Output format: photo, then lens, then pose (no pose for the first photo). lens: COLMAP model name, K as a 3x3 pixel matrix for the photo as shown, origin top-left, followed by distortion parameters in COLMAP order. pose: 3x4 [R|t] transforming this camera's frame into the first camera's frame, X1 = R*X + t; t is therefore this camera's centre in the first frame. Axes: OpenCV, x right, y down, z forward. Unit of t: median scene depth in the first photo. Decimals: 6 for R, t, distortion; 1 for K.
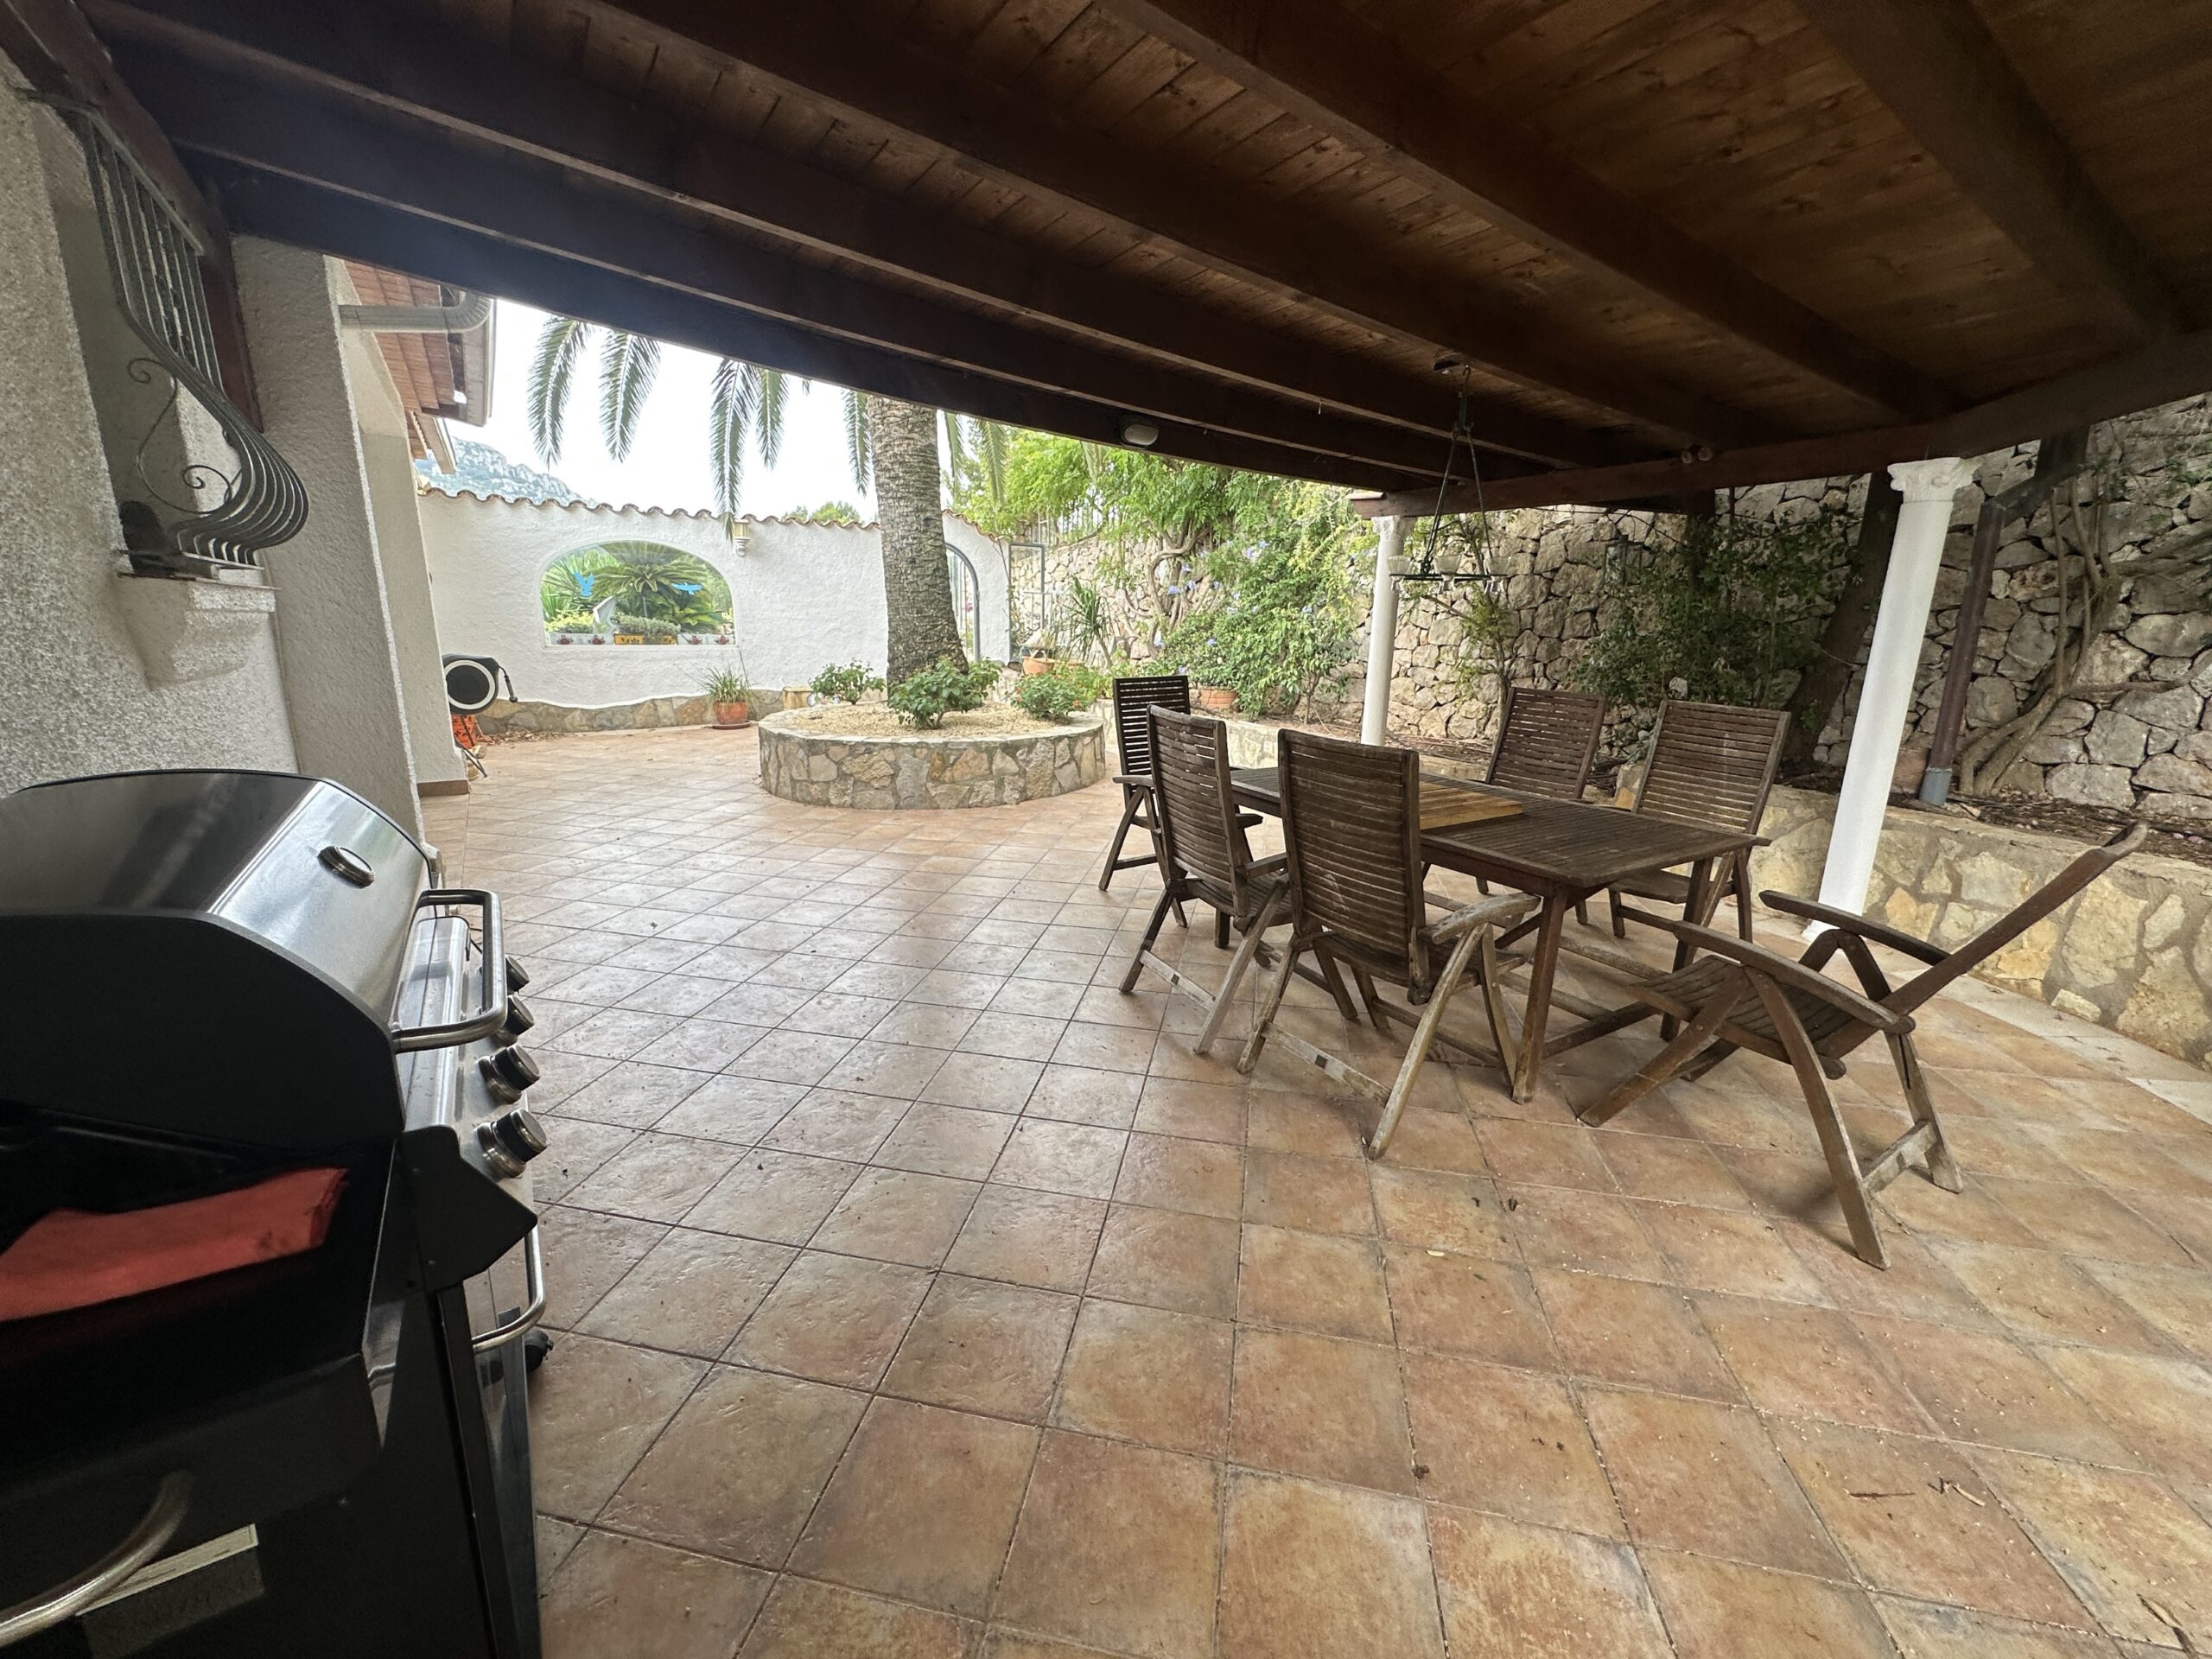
lens RADIAL K [[885.9, 0, 1108.3], [0, 885.9, 827.4], [0, 0, 1]] dist [-0.003280, 0.001510]
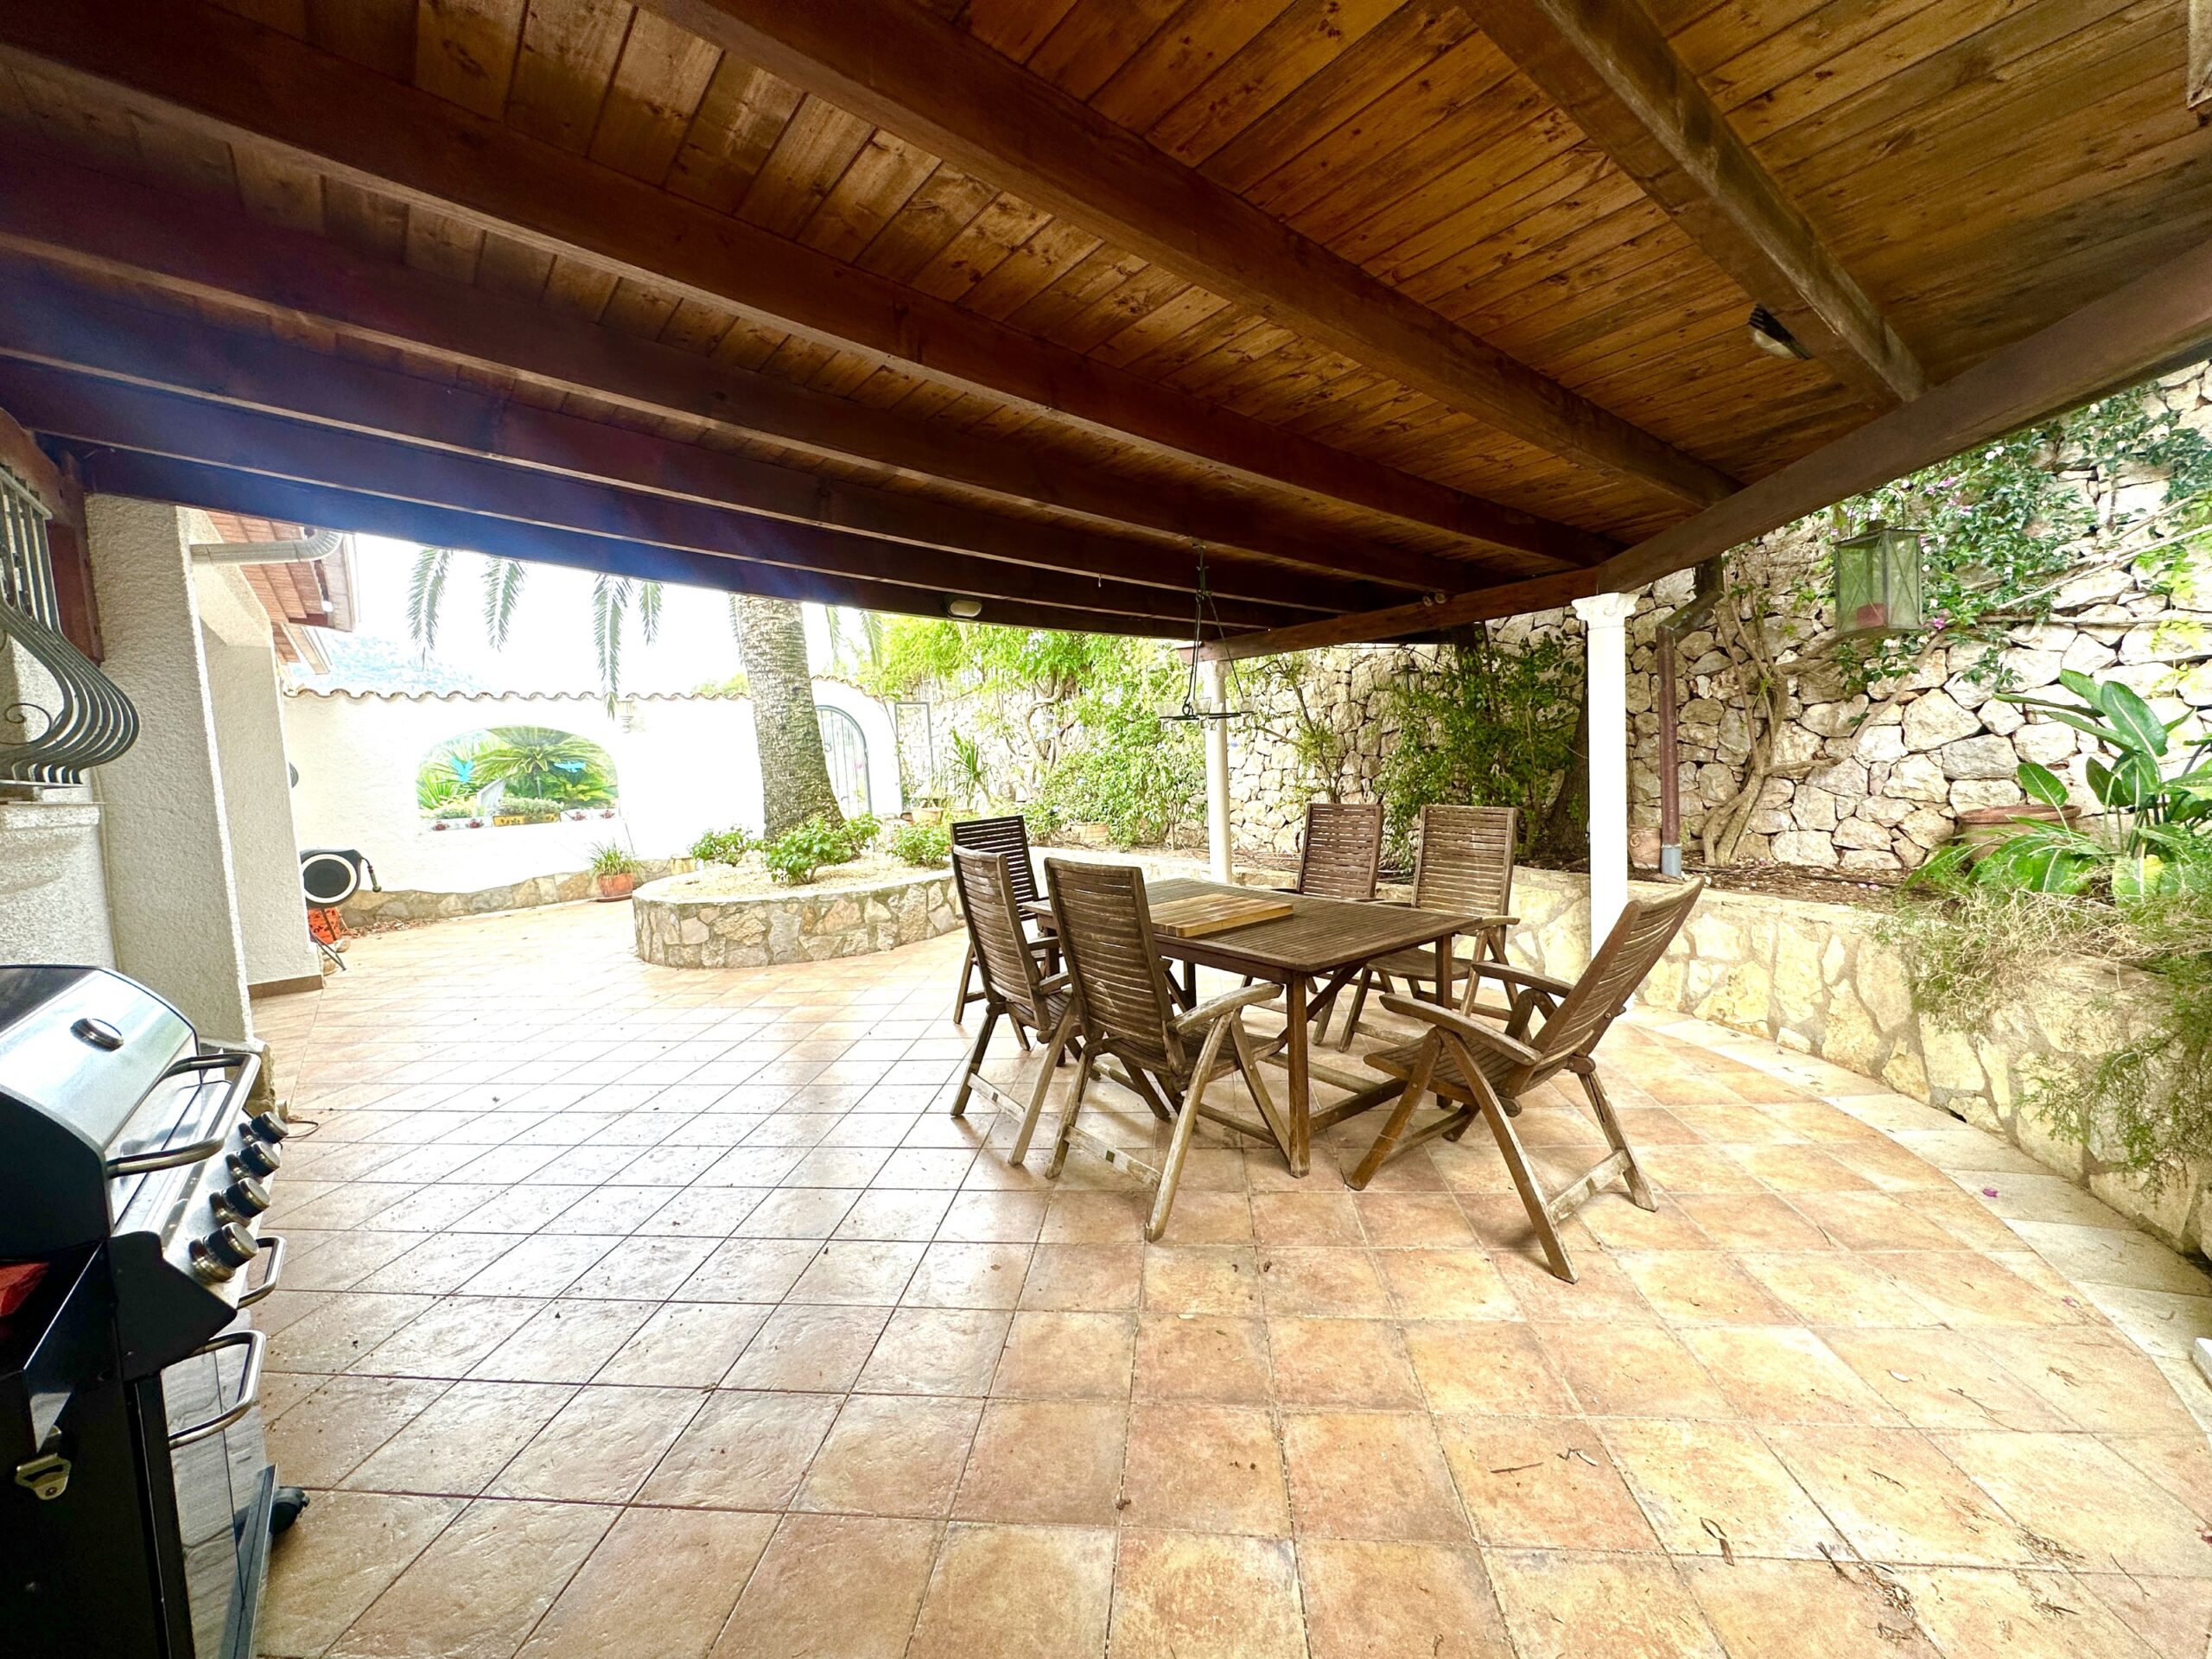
lens RADIAL K [[885.9, 0, 1107.9], [0, 885.9, 827.3], [0, 0, 1]] dist [-0.003280, 0.001510]
pose [[0.993307, -0.077593, 0.085554, 0.169589], [0.089912, 0.984424, -0.151081, 0.028982], [-0.072499, 0.157762, 0.984812, -0.132332]]
